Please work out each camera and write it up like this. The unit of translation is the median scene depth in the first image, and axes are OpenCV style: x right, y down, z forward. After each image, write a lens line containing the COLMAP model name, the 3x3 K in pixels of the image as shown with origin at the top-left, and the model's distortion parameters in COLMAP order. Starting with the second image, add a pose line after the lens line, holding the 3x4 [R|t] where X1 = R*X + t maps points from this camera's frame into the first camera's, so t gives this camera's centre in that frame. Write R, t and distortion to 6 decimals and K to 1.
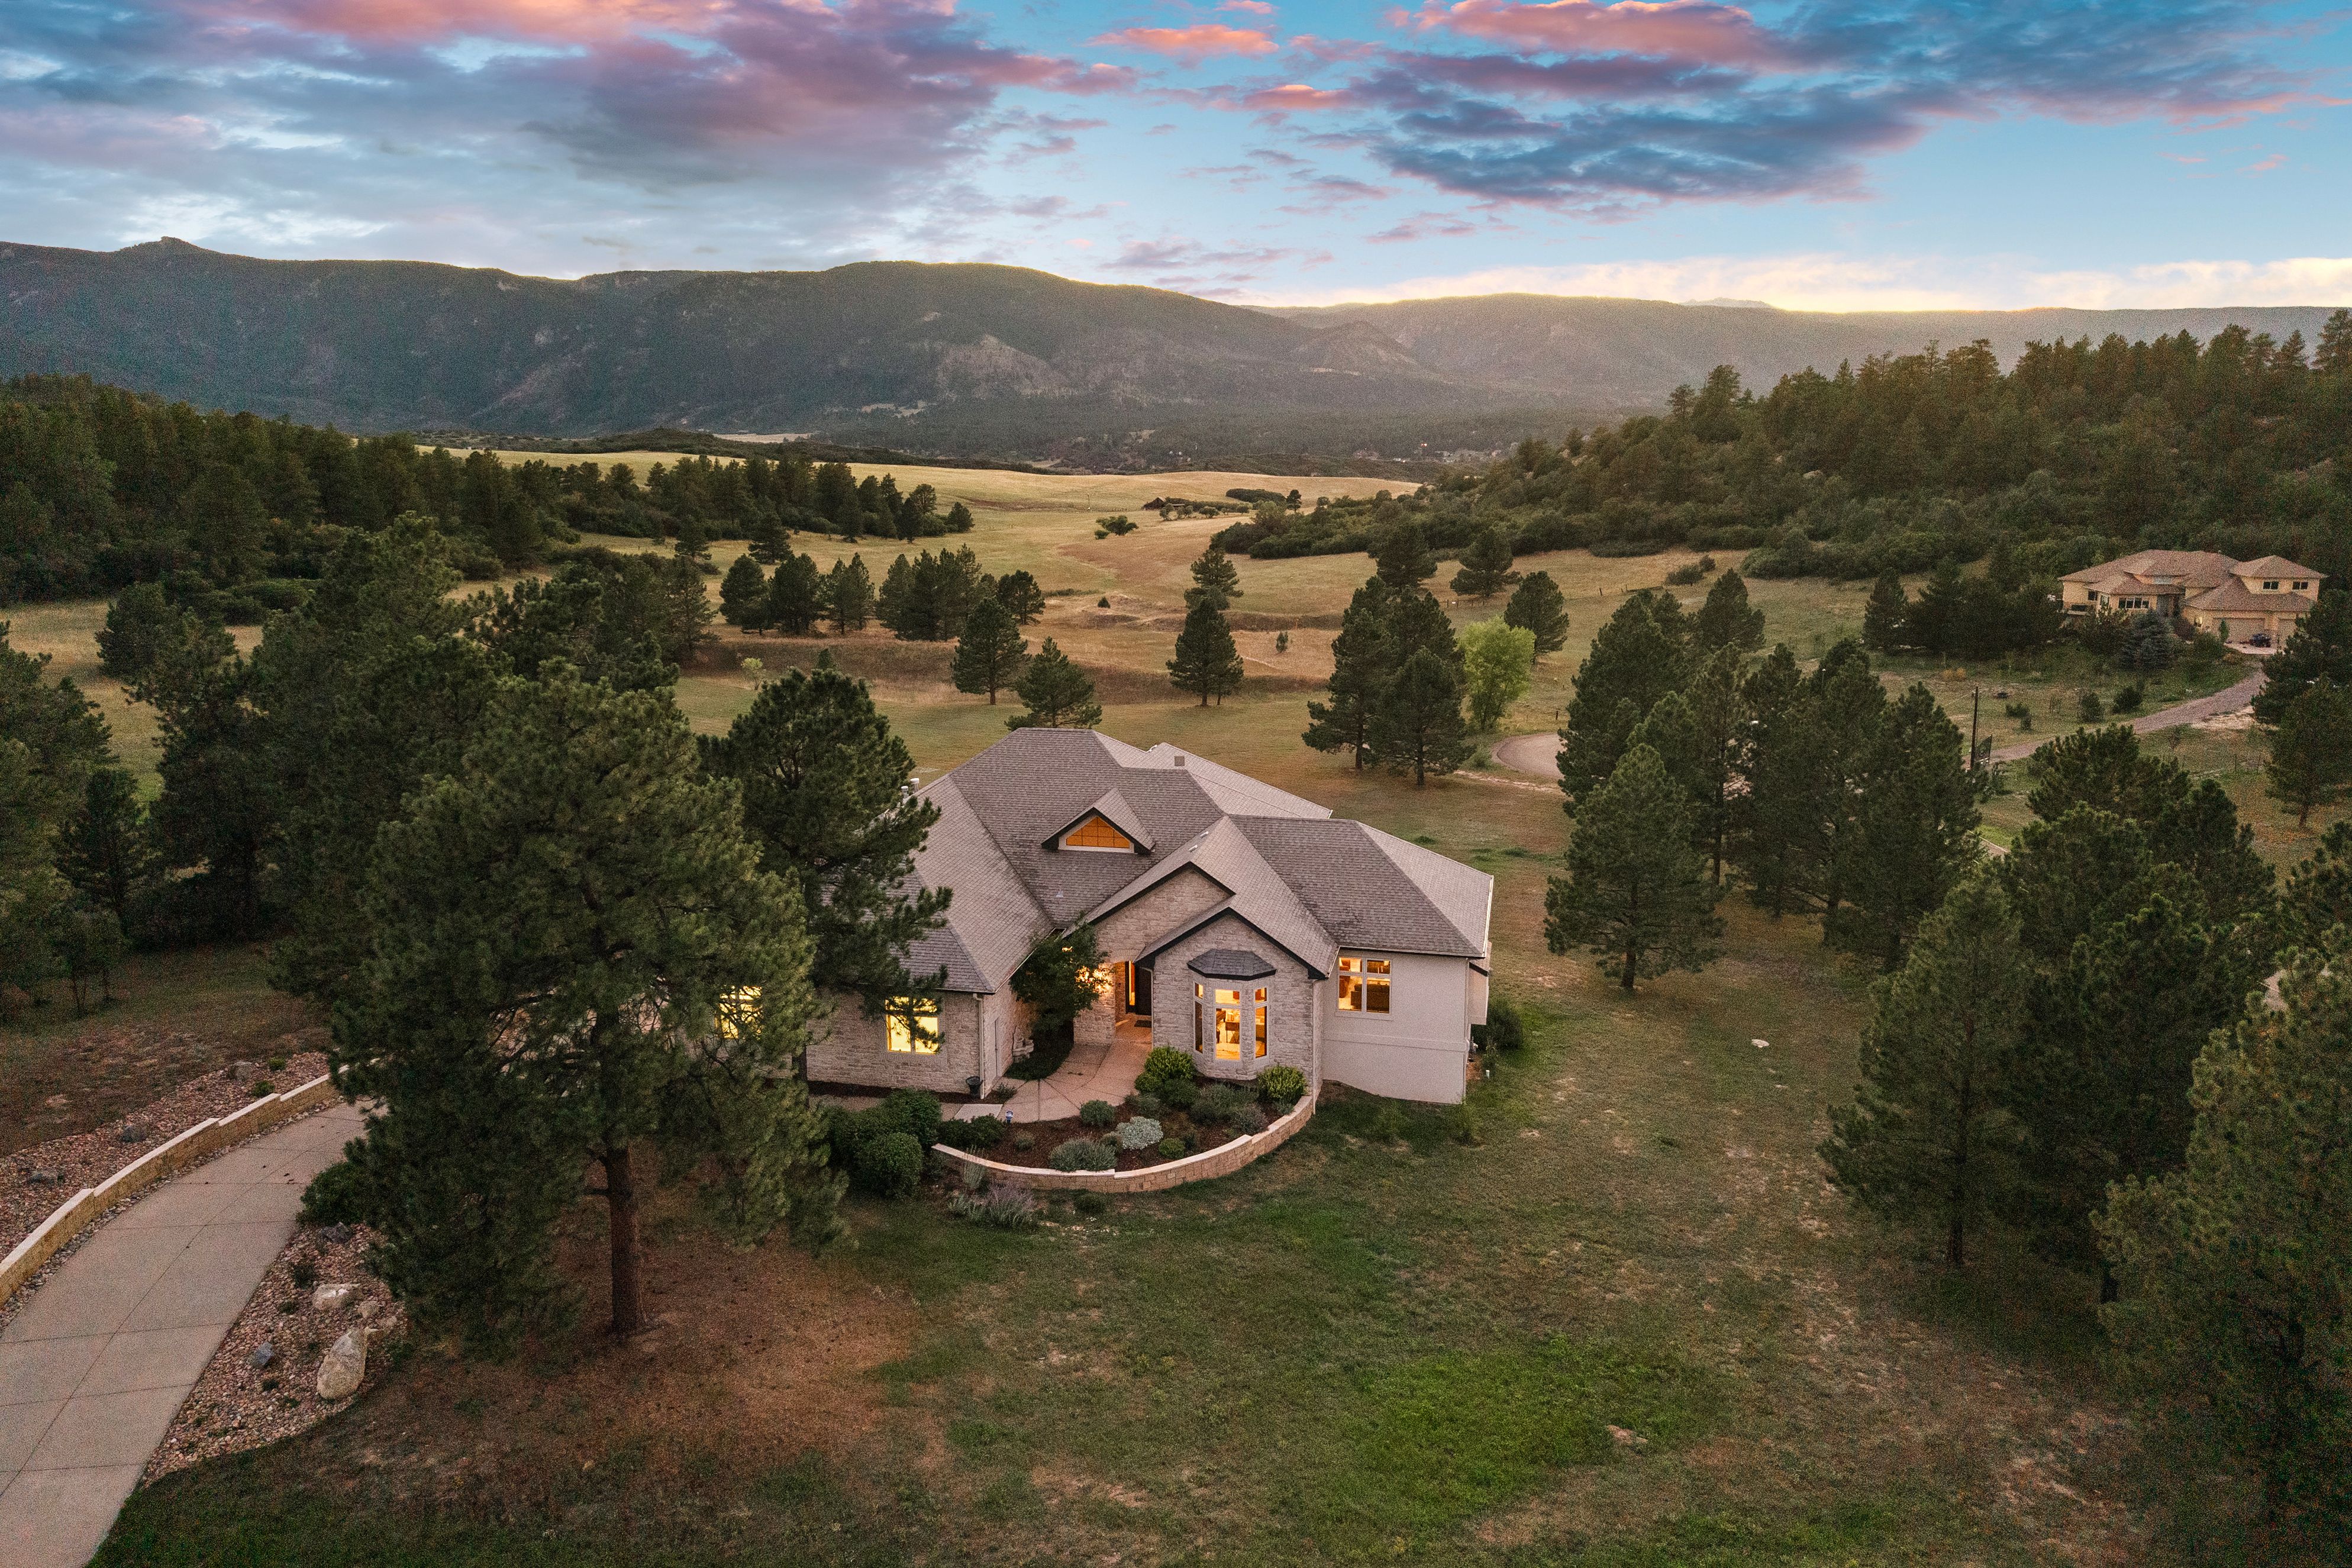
lens RADIAL K [[1631.1, 0, 1169.5], [0, 1631.1, 771.7], [0, 0, 1]] dist [0.052129, -0.063875]
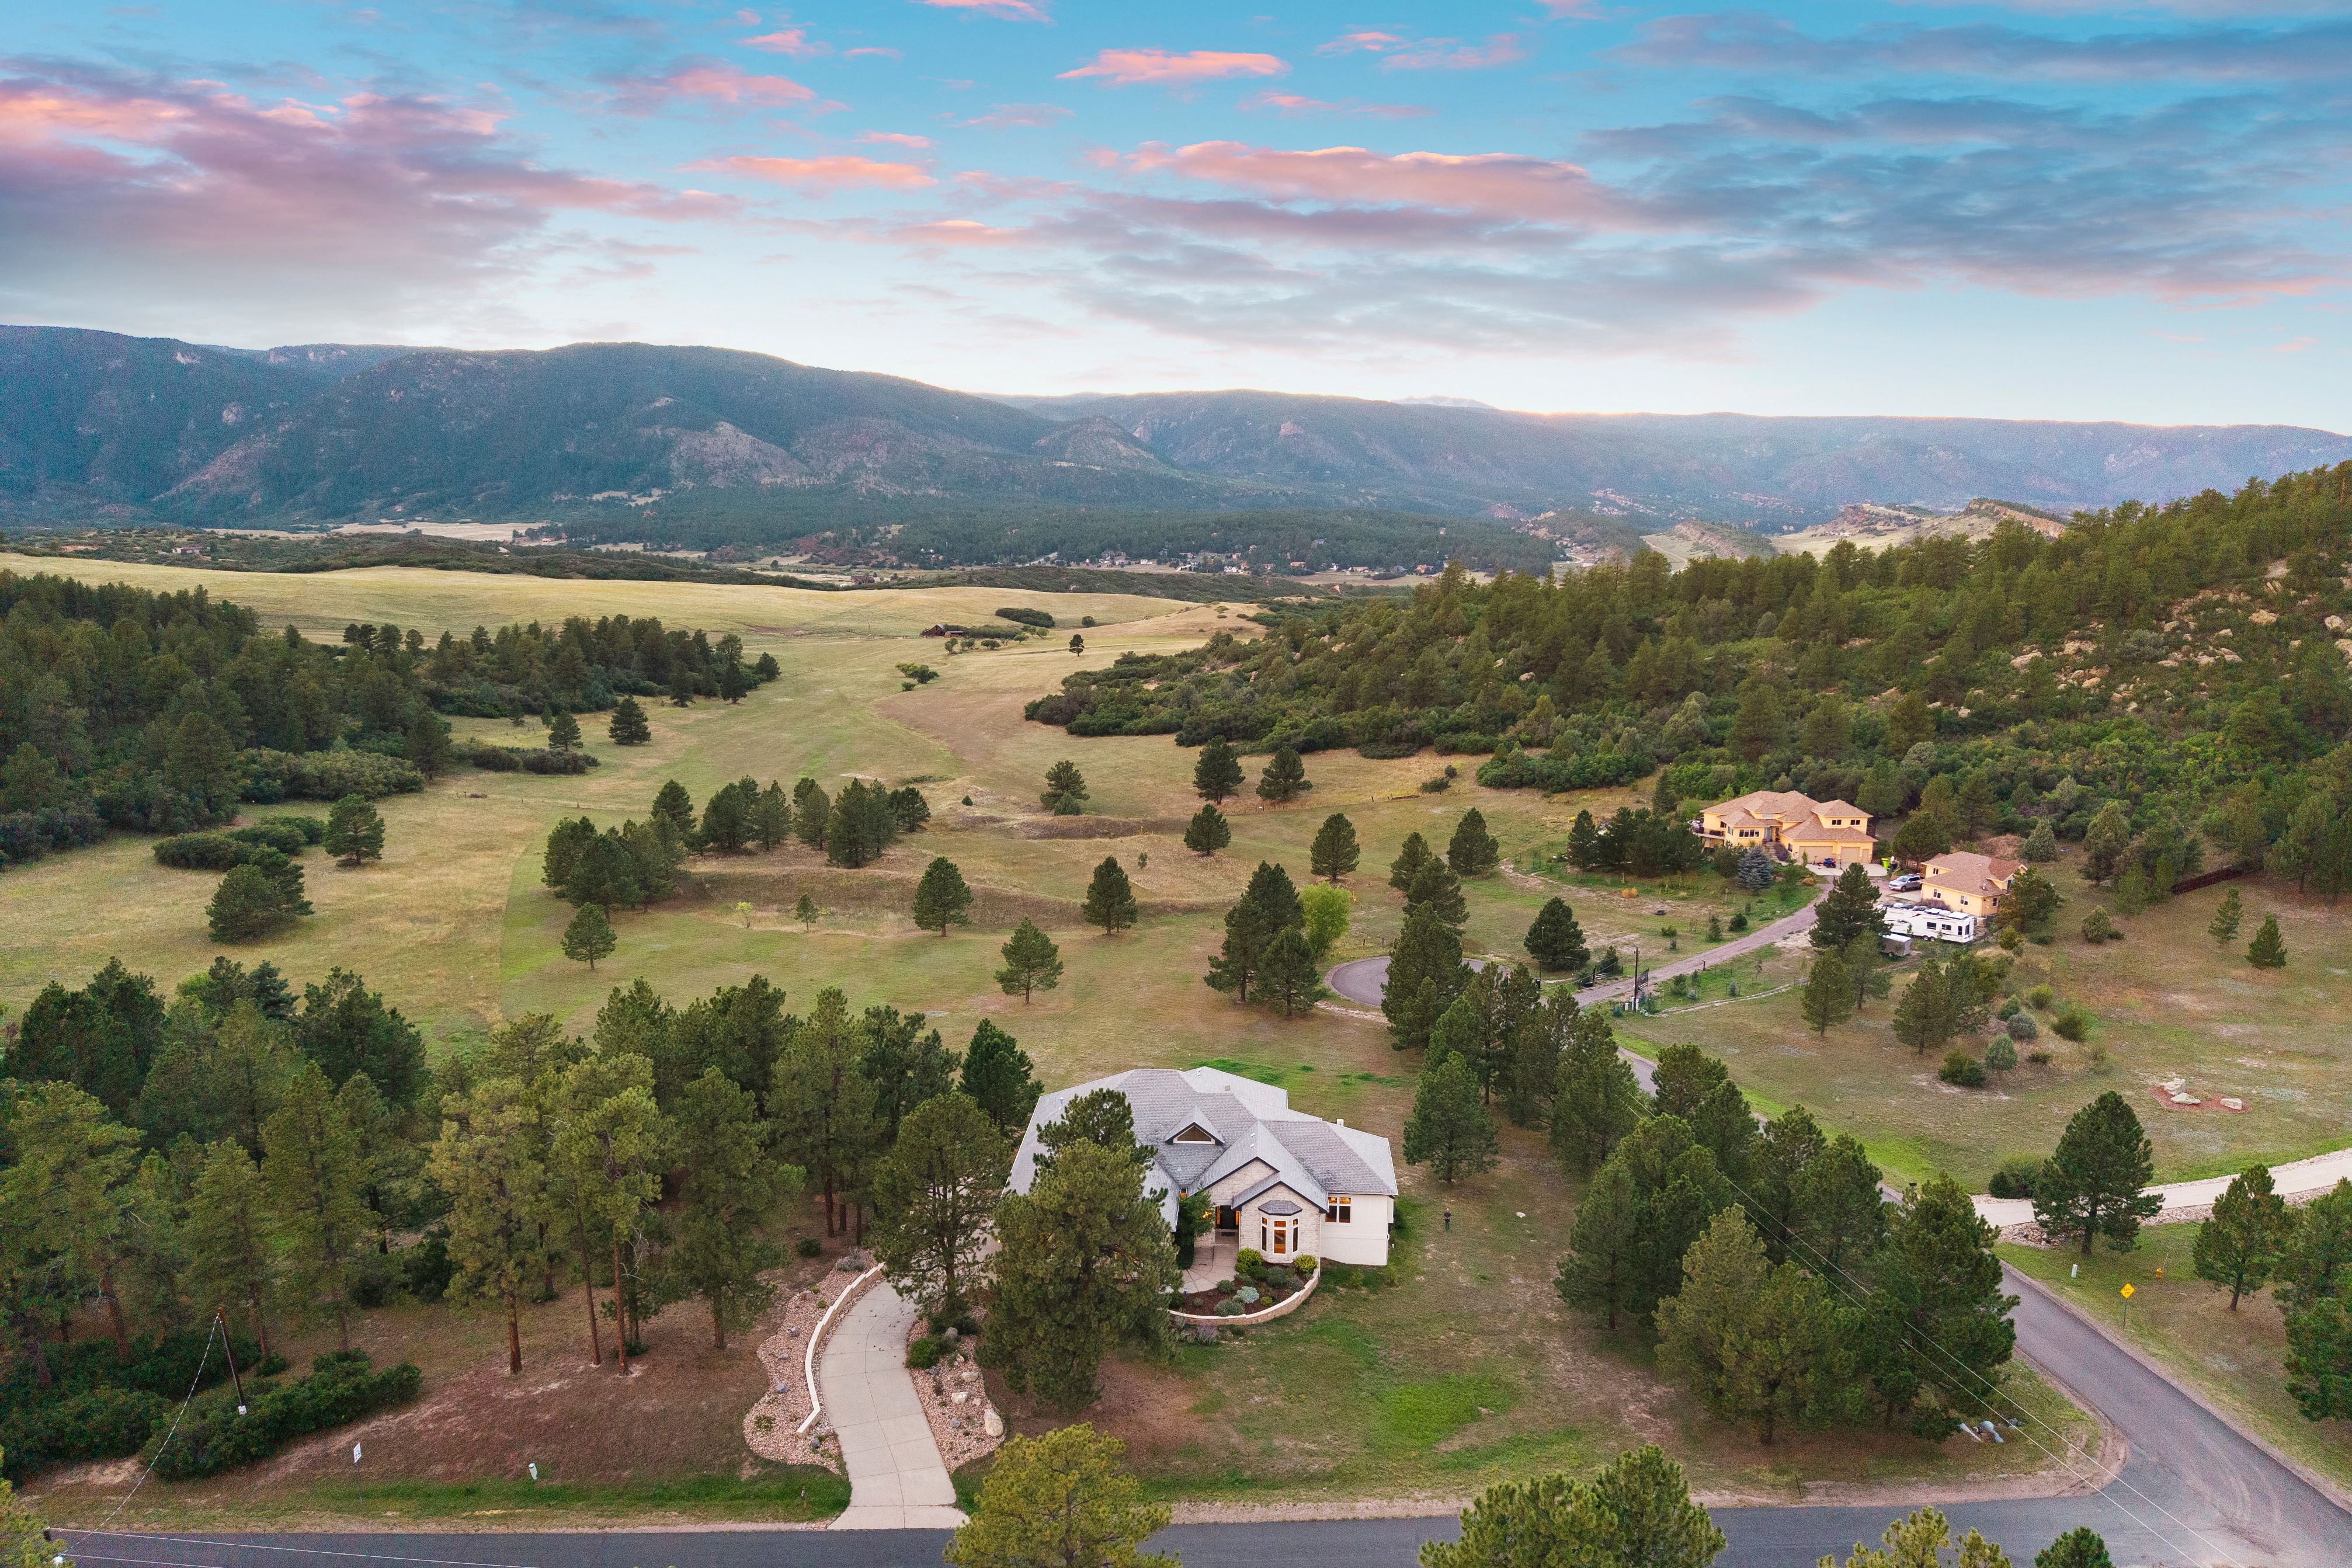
lens RADIAL K [[1606.9, 0, 1176.4], [0, 1606.9, 902.0], [0, 0, 1]] dist [0.083341, -0.121752]
pose [[0.986766, -0.033126, 0.158728, -0.396422], [0.027788, 0.998975, 0.035736, -0.339219], [-0.159749, -0.030853, 0.986675, -0.960817]]
